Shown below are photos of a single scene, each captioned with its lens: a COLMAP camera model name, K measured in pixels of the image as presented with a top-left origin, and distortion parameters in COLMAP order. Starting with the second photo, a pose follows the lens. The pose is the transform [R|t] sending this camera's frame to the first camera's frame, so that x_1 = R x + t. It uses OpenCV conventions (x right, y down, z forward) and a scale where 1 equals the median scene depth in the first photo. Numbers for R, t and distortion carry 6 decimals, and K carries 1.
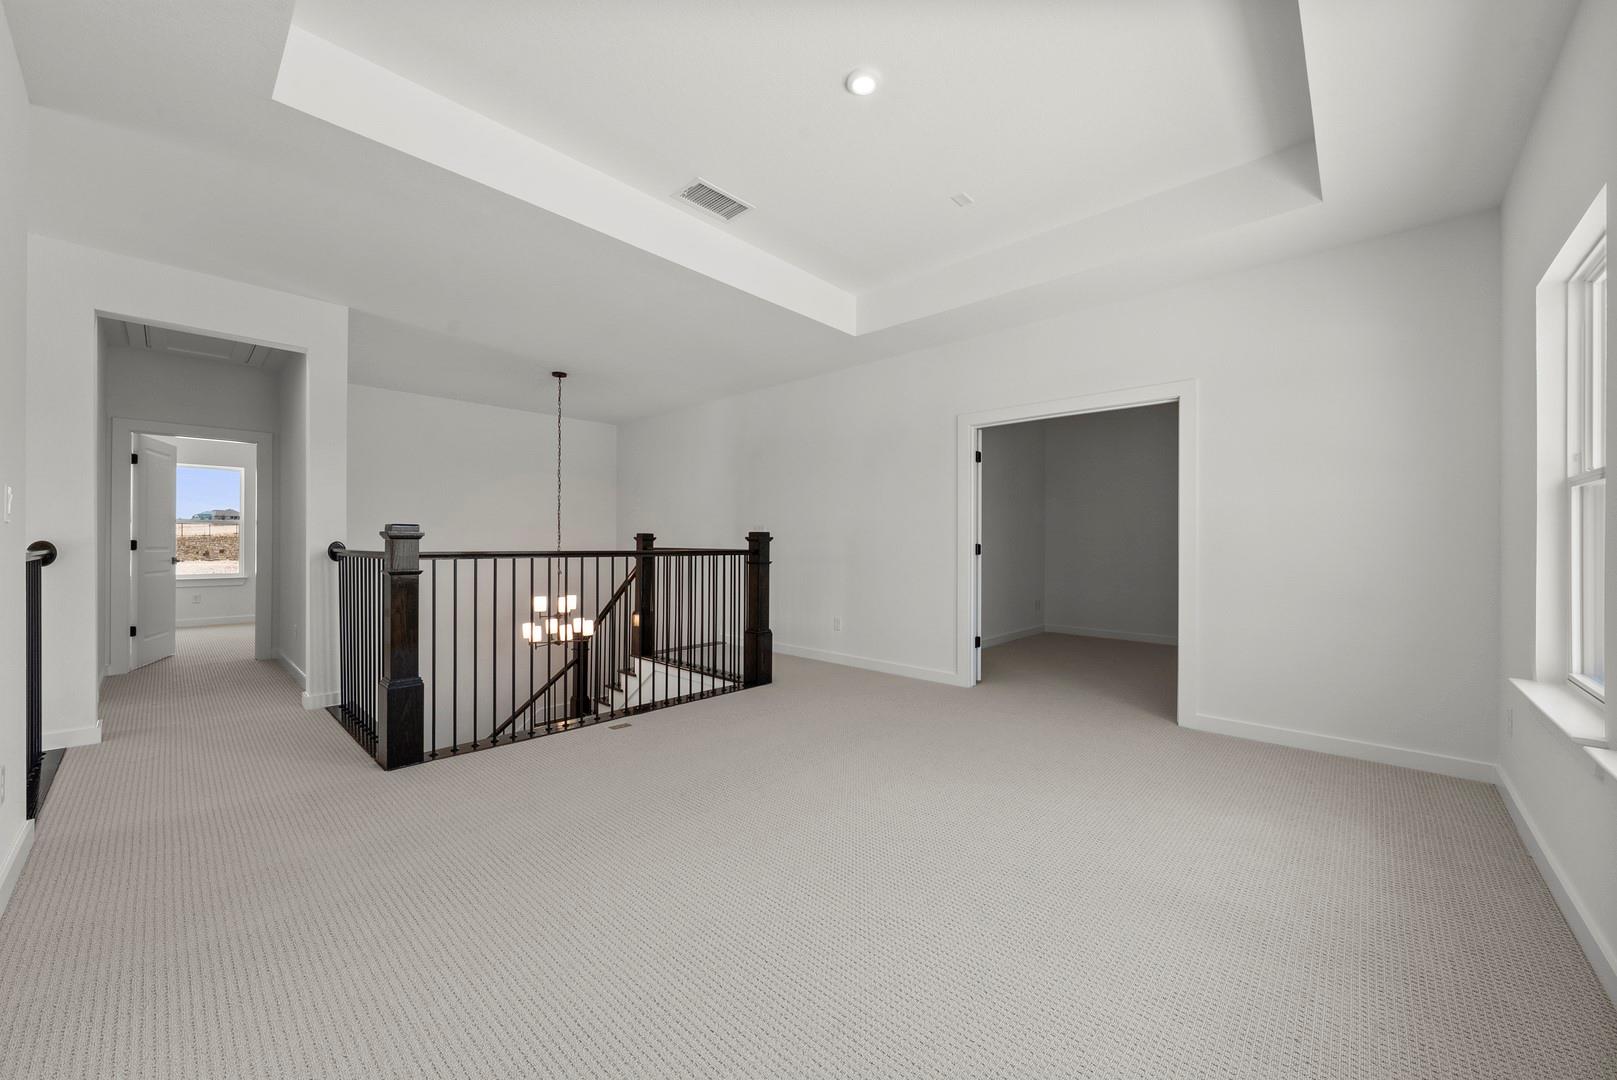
lens RADIAL K [[592.9, 0, 814.7], [0, 592.9, 542.5], [0, 0, 1]] dist [-0.000787, -0.000038]
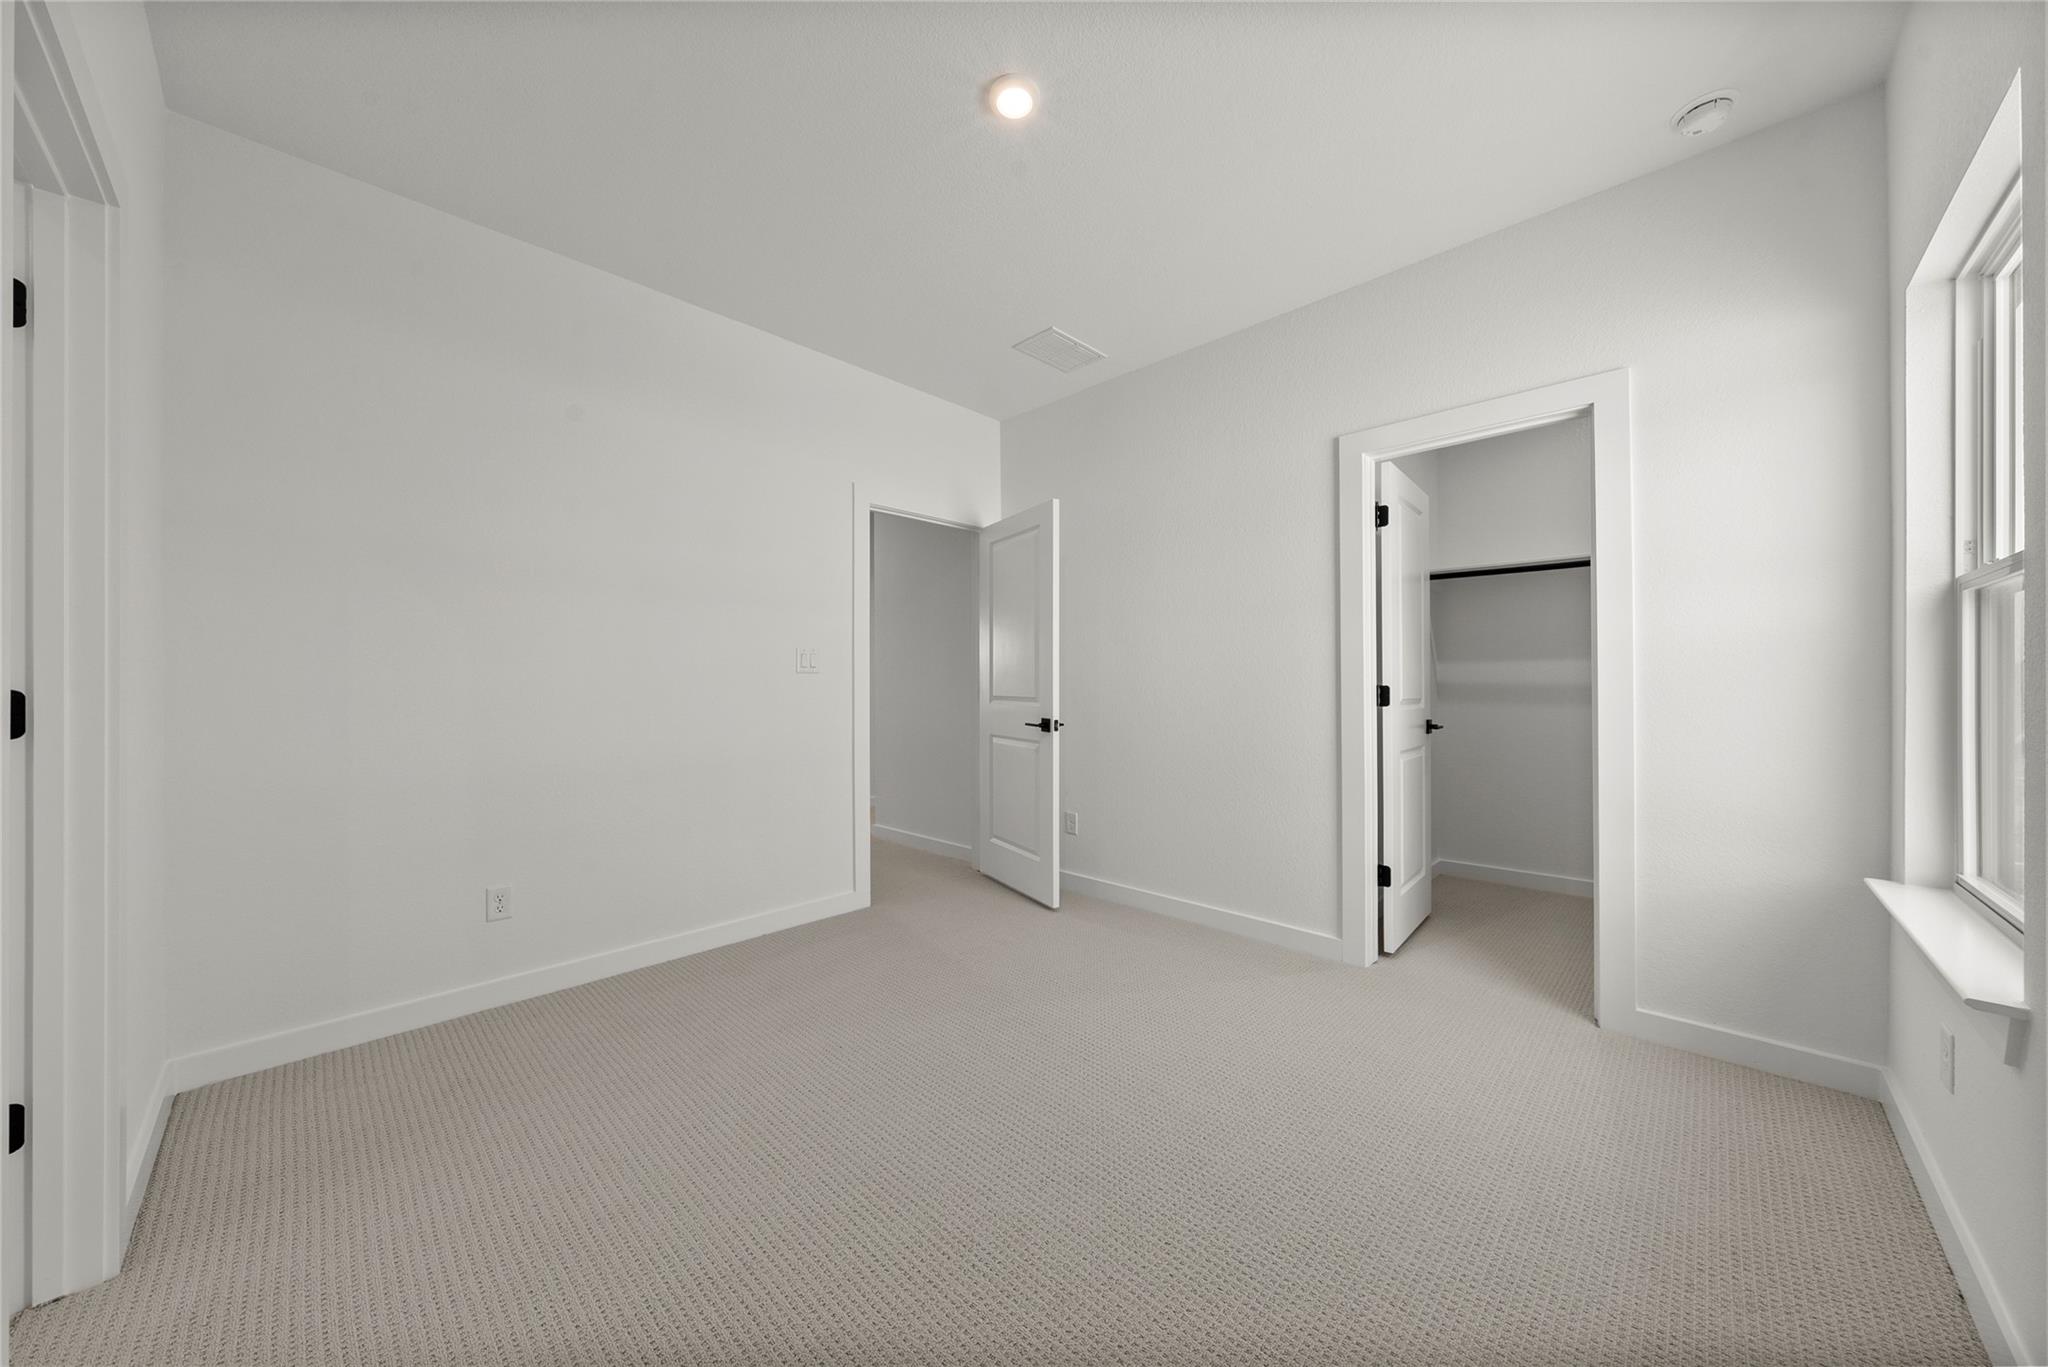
lens RADIAL K [[699.6, 0, 1014.4], [0, 699.6, 690.8], [0, 0, 1]] dist [-0.002734, -0.000137]
pose [[0.999798, 0.000495, -0.020106, 0.246430], [-0.000545, 0.999997, -0.002437, 0.019130], [0.020104, 0.002447, 0.999795, 0.211026]]
